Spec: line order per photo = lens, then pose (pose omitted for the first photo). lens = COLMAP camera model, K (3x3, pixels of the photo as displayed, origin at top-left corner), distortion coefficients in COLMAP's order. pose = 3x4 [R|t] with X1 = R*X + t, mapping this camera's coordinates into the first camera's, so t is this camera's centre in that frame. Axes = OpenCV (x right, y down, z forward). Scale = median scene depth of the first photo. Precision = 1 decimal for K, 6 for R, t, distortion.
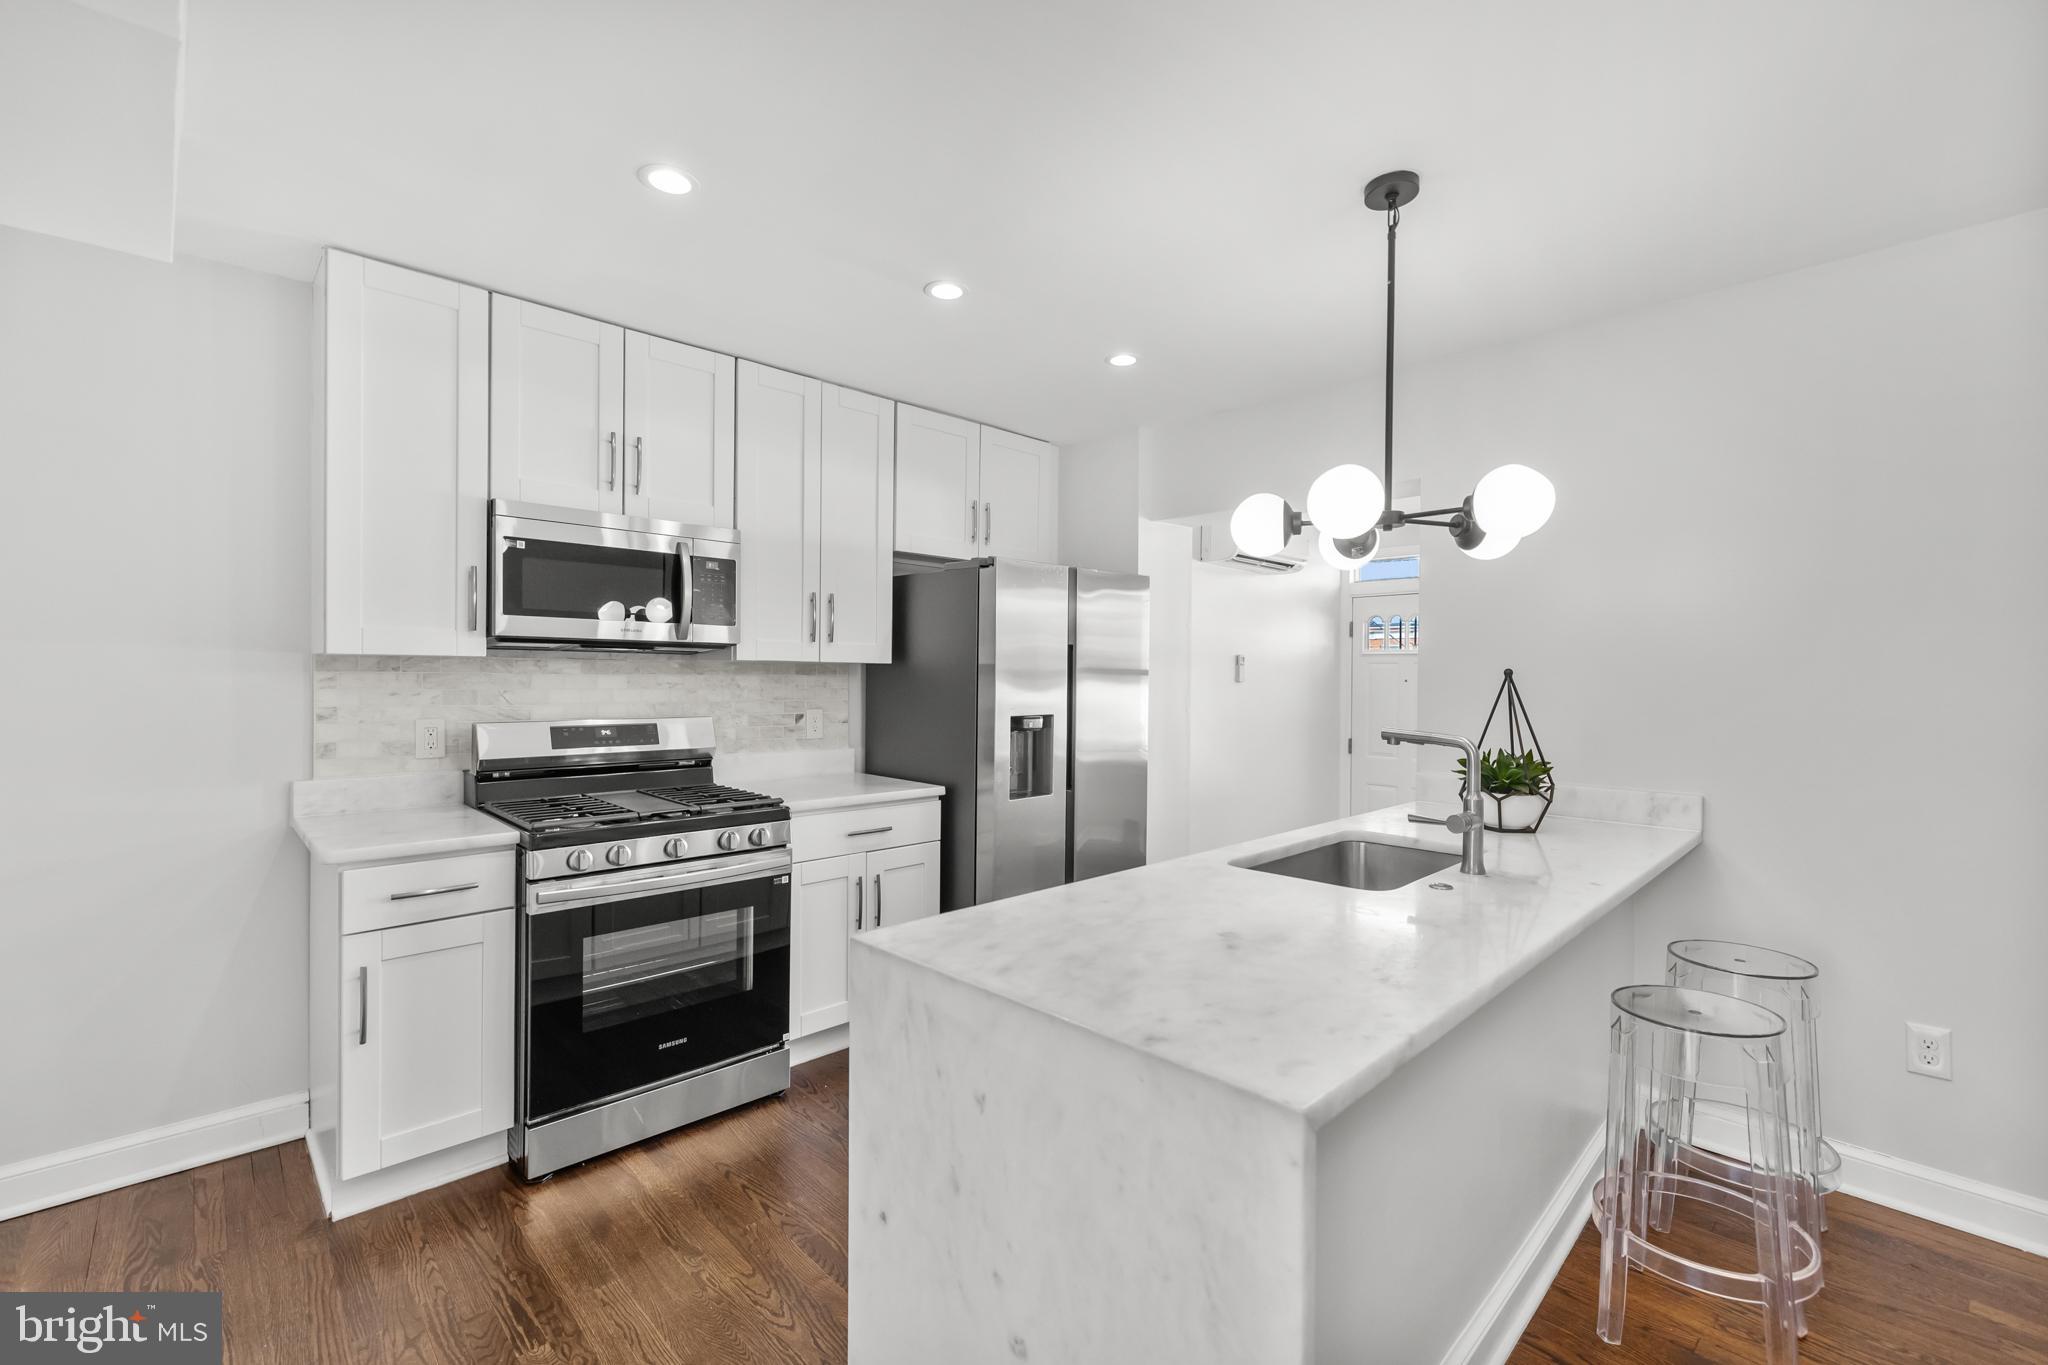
lens RADIAL K [[872.9, 0, 1006.3], [0, 872.9, 675.7], [0, 0, 1]] dist [0.002070, -0.001009]
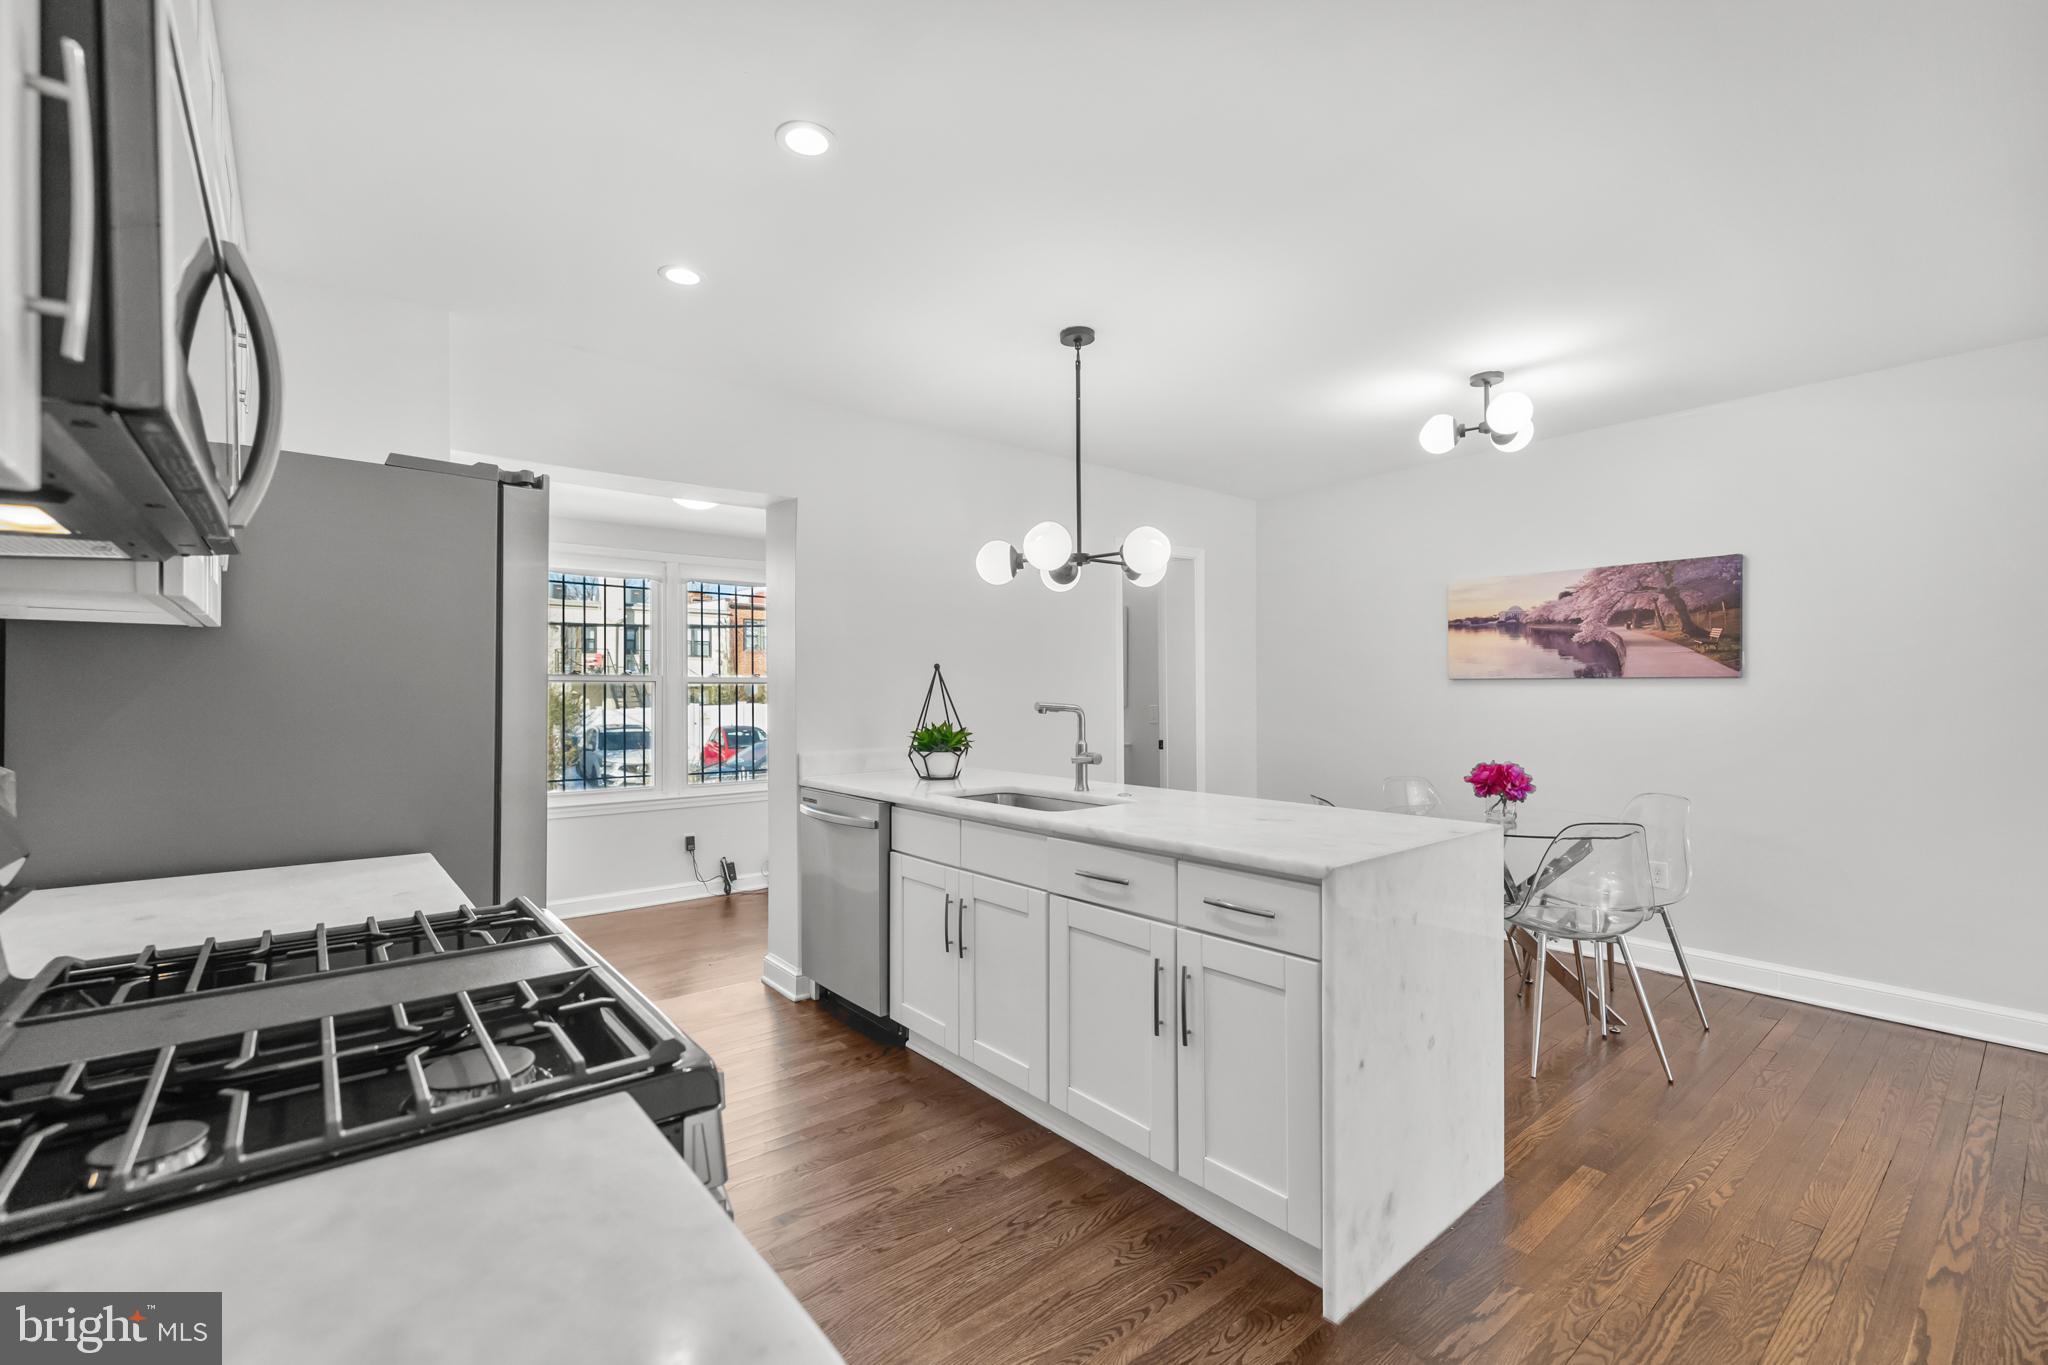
lens RADIAL K [[872.9, 0, 1034.7], [0, 872.9, 693.8], [0, 0, 1]] dist [0.002070, -0.001009]
pose [[0.064320, -0.009839, 0.997881, -0.989163], [0.001779, 0.999951, 0.009745, 0.032945], [-0.997928, 0.001149, 0.064335, 0.942206]]
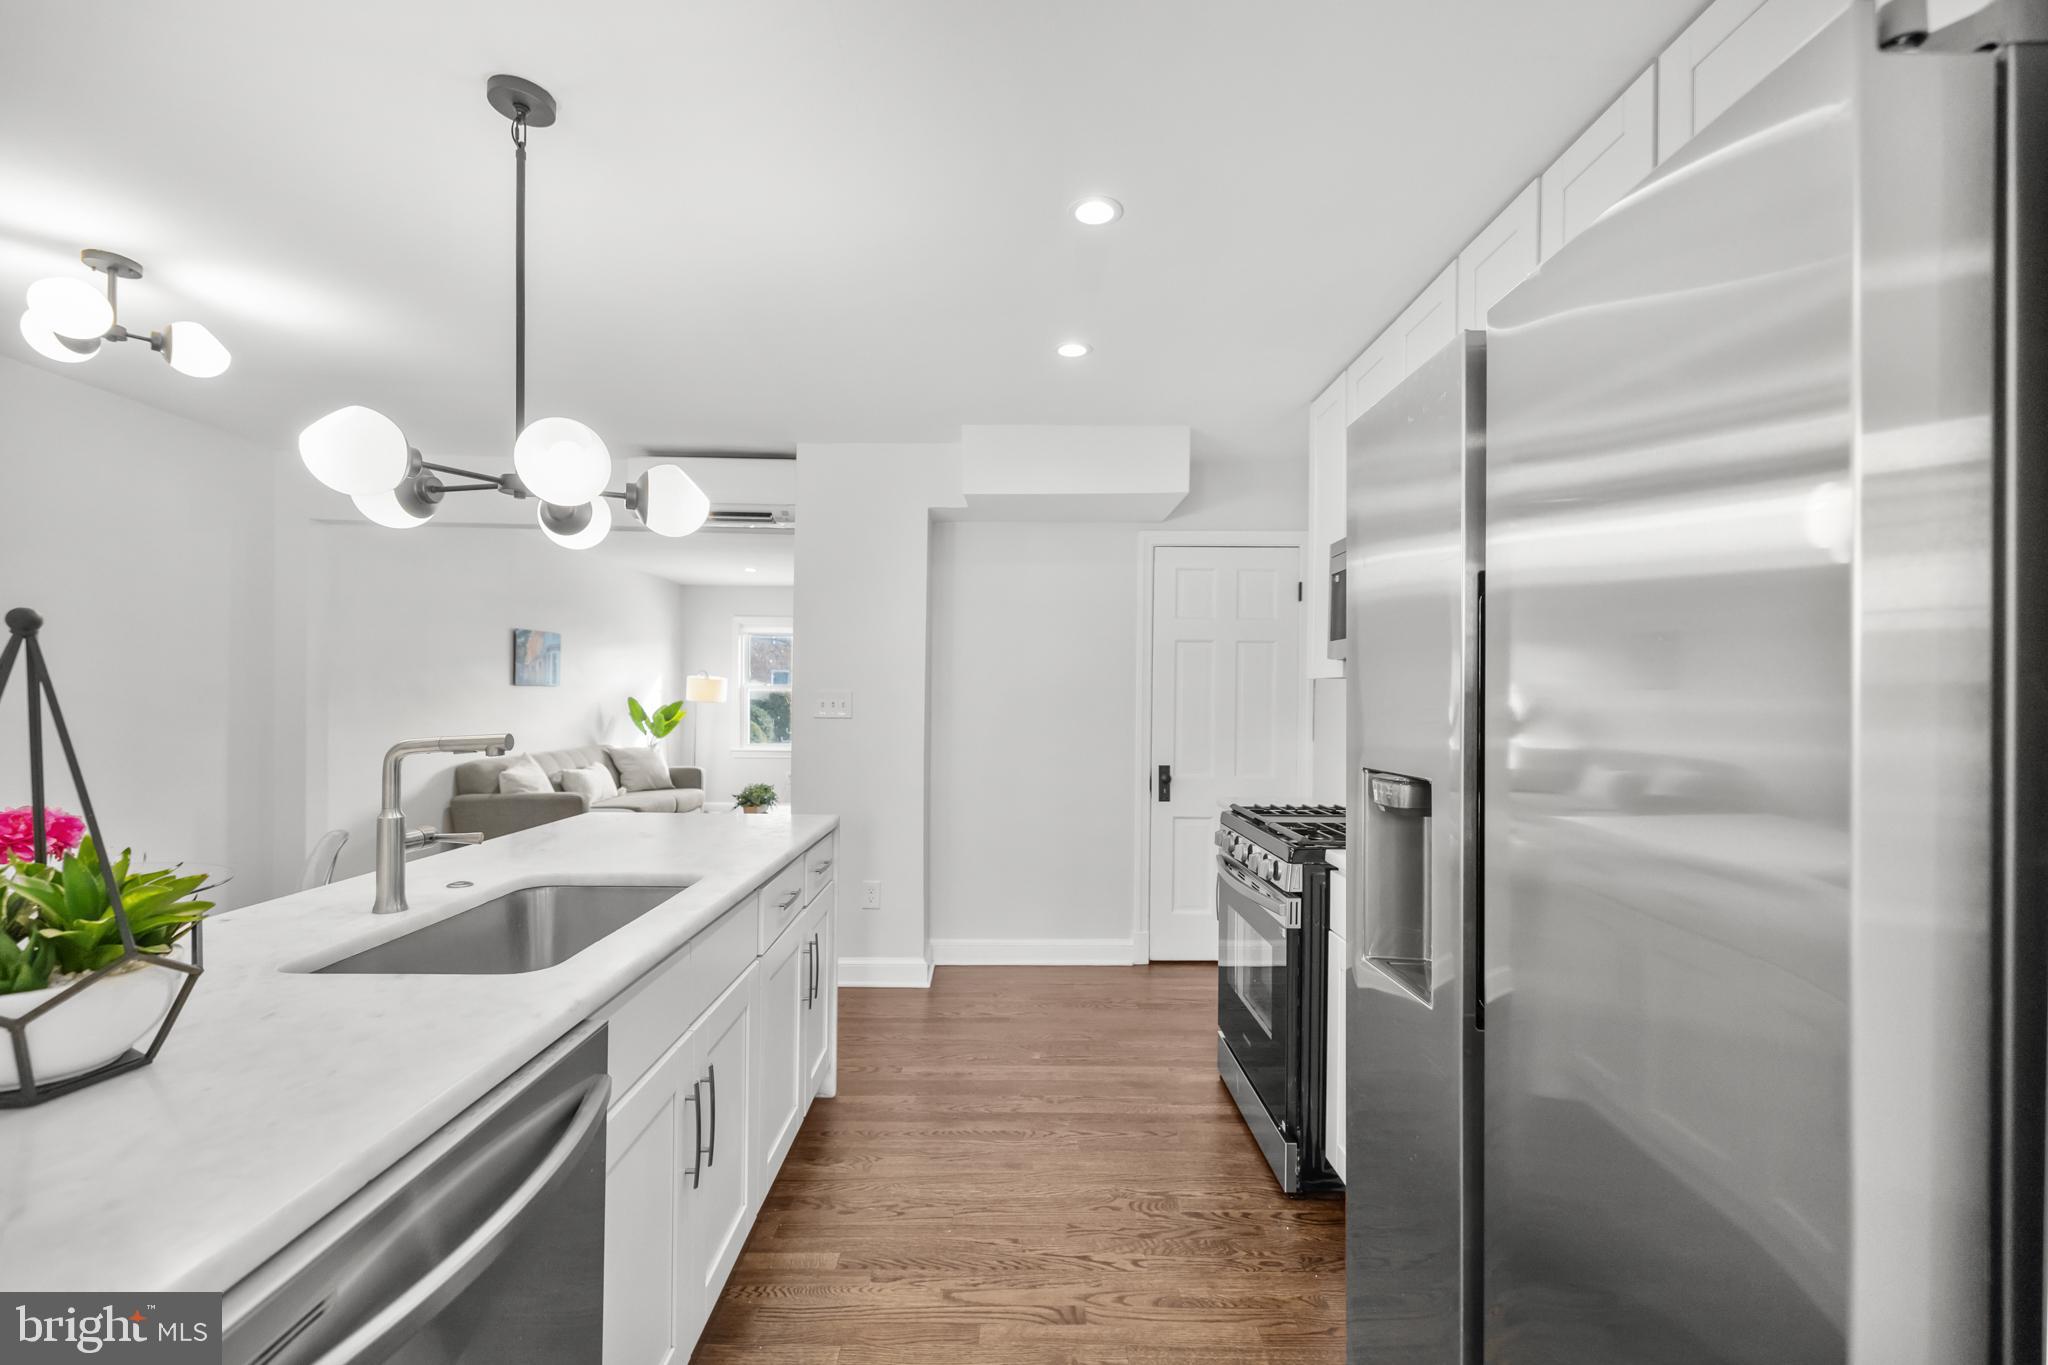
lens RADIAL K [[872.9, 0, 1019.5], [0, 872.9, 688.3], [0, 0, 1]] dist [0.002070, -0.001009]
pose [[-0.684480, -0.012718, -0.728921, 0.701892], [-0.004572, 0.999903, -0.013153, 0.020710], [0.729017, -0.005670, -0.684472, 1.882145]]
